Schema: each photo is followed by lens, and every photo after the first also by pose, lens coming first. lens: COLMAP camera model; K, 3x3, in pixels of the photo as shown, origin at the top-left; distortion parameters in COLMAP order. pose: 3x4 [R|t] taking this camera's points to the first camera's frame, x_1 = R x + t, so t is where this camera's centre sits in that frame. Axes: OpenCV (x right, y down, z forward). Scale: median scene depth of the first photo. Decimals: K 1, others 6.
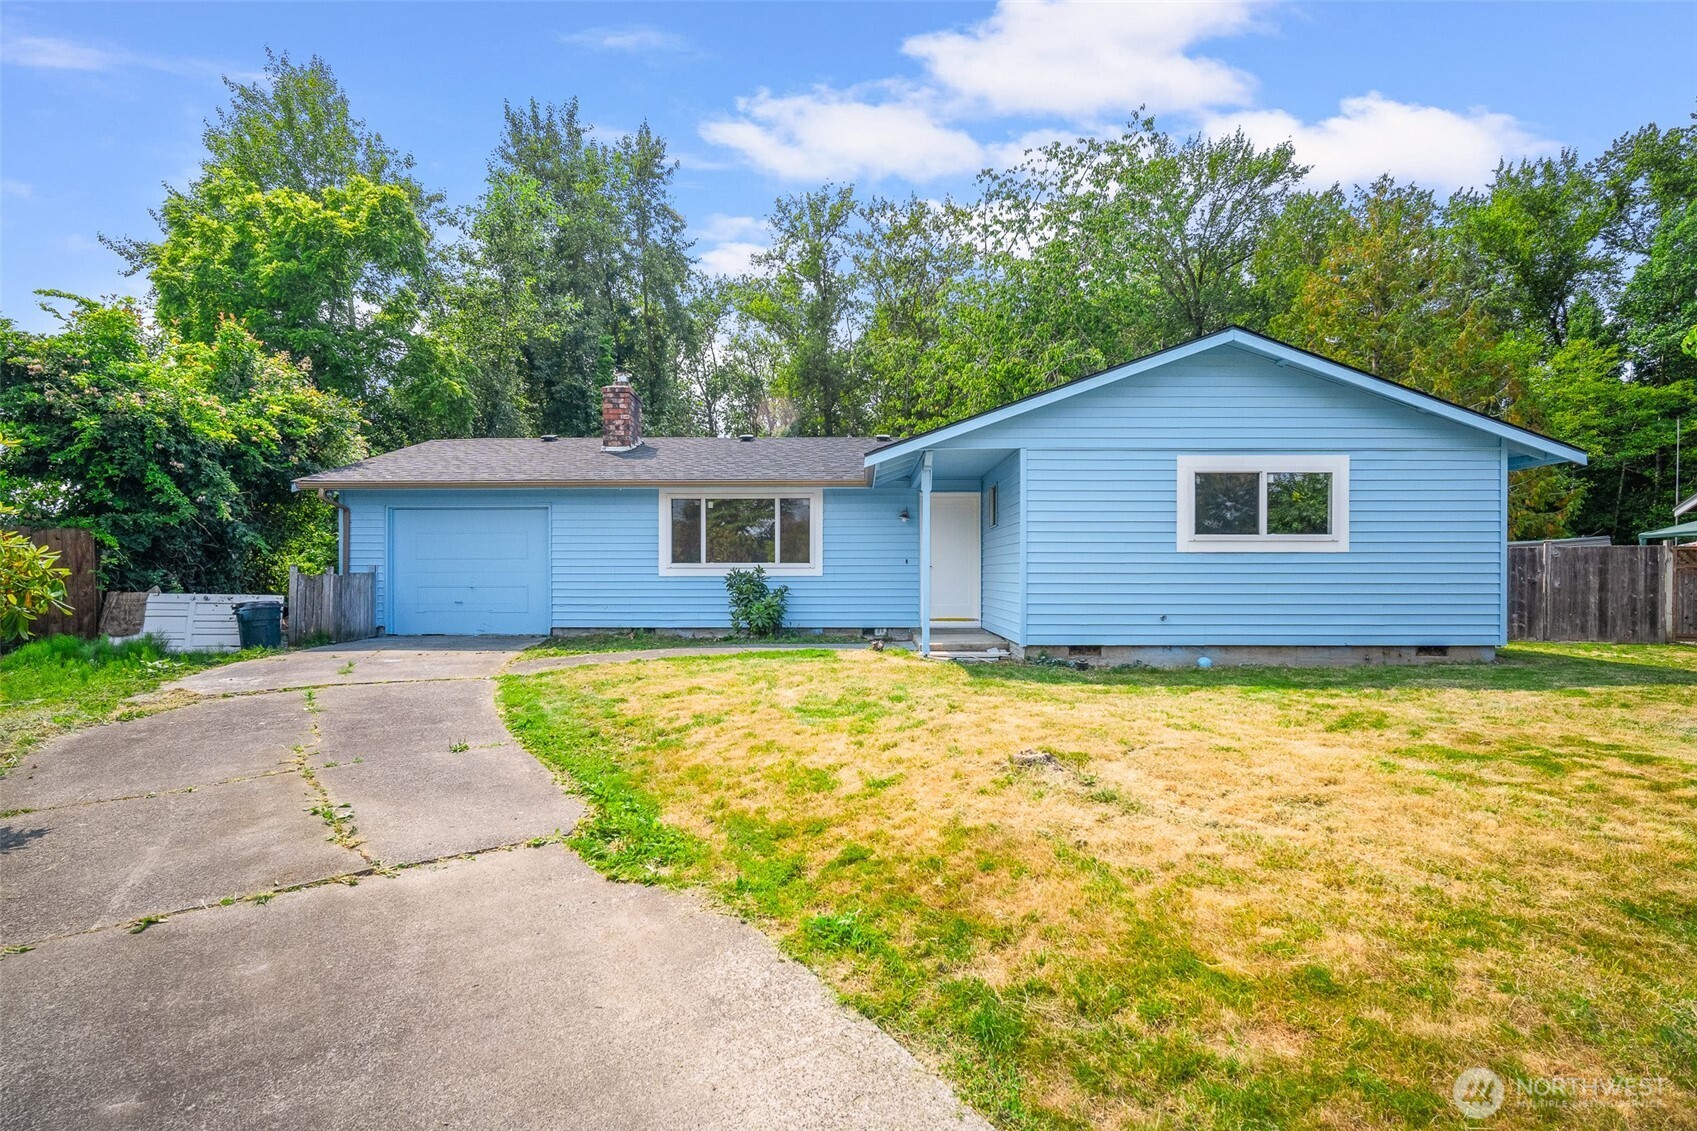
lens RADIAL K [[770.1, 0, 850.2], [0, 770.1, 575.2], [0, 0, 1]] dist [-0.000643, 0.000251]
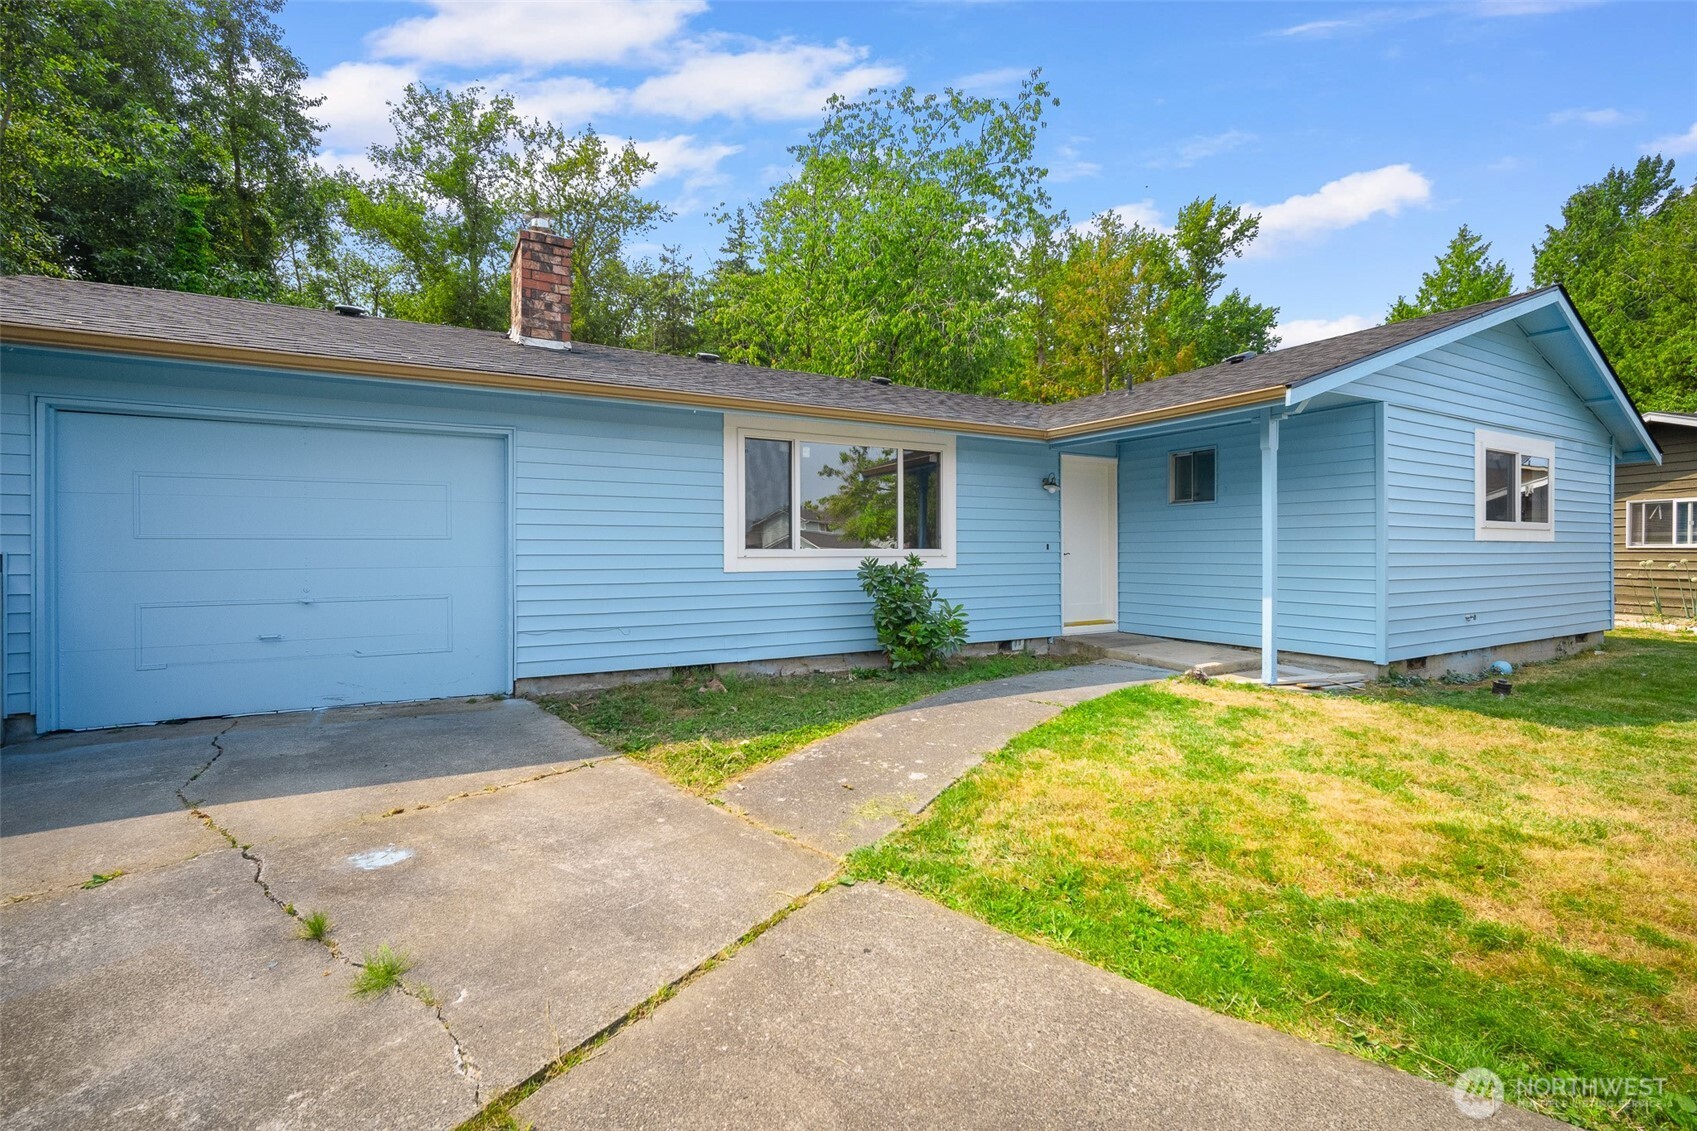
lens RADIAL K [[727.7, 0, 810.1], [0, 727.7, 554.9], [0, 0, 1]] dist [-0.000976, 0.000108]
pose [[0.864817, -0.004349, 0.502068, -0.194004], [-0.000228, 0.999959, 0.009053, -0.006827], [-0.502087, -0.007944, 0.864781, 0.210768]]
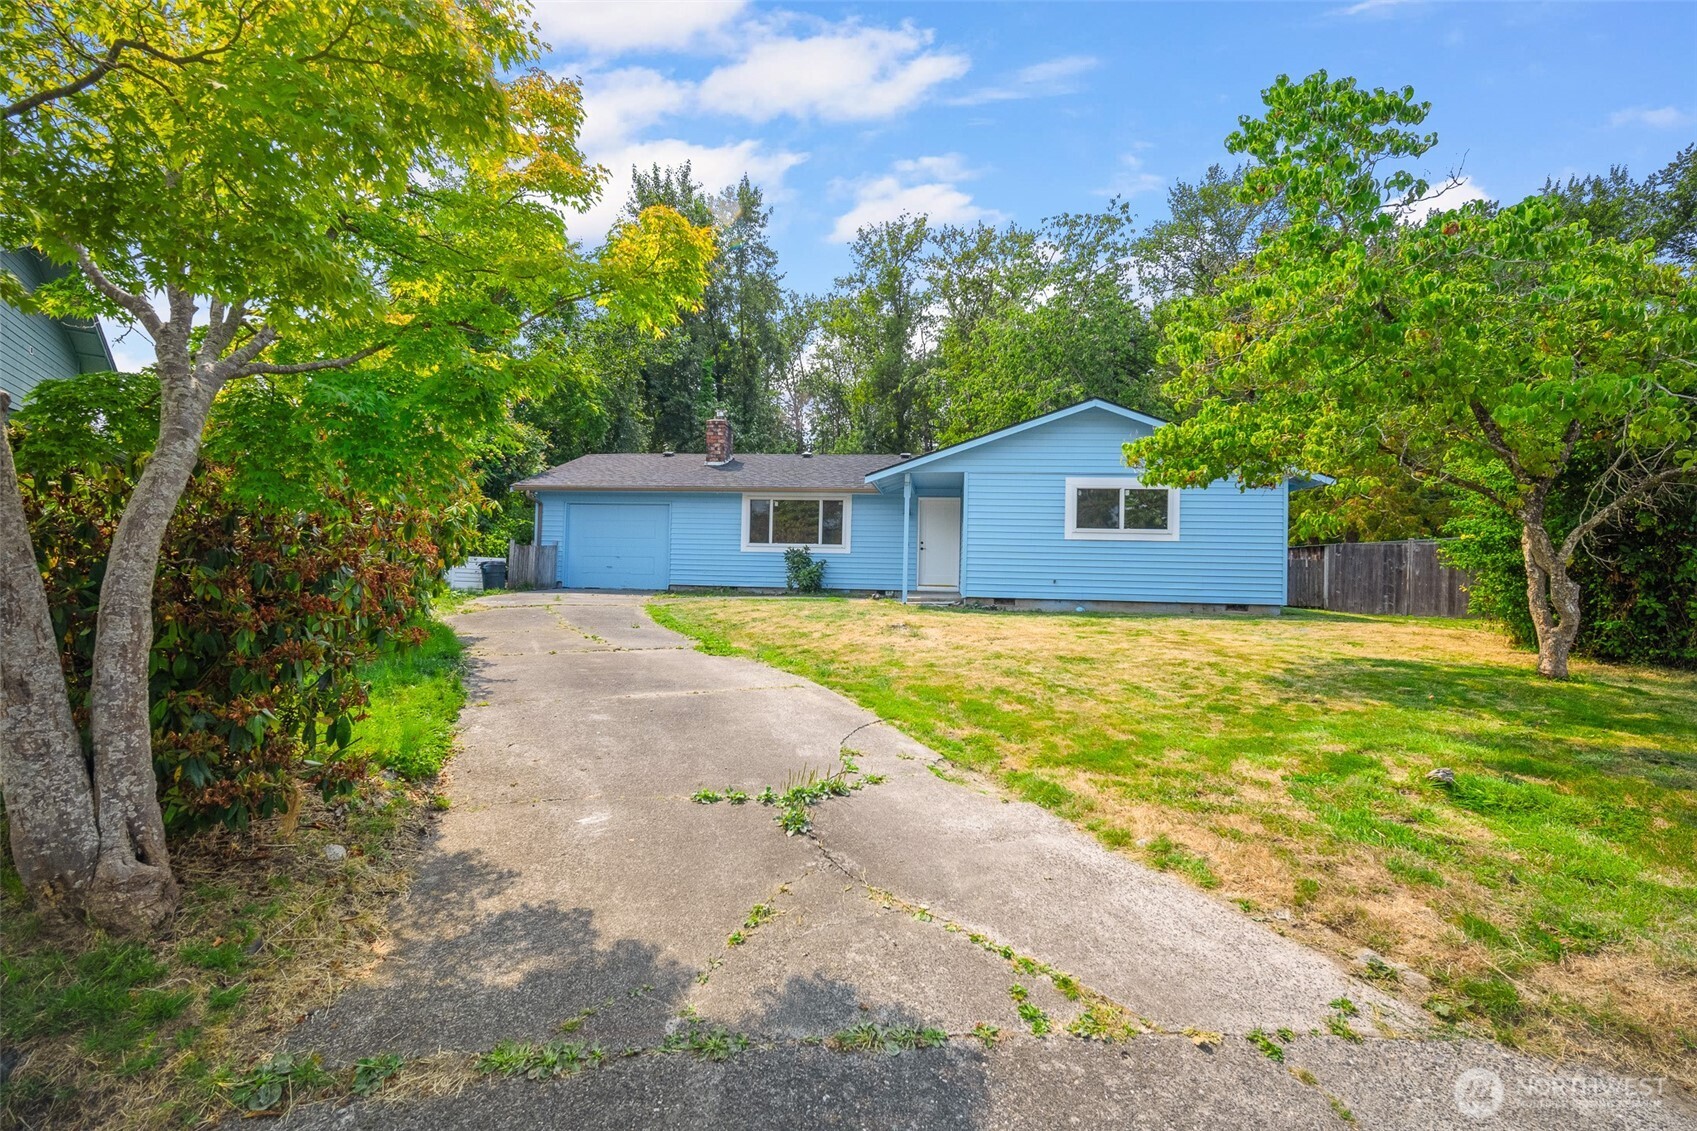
lens RADIAL K [[778.7, 0, 849.8], [0, 778.7, 545.8], [0, 0, 1]] dist [-0.000084, 0.000810]
pose [[0.992910, 0.018828, -0.117369, 0.055874], [-0.022472, 0.999303, -0.029802, 0.012440], [0.116726, 0.032228, 0.992641, -0.190280]]
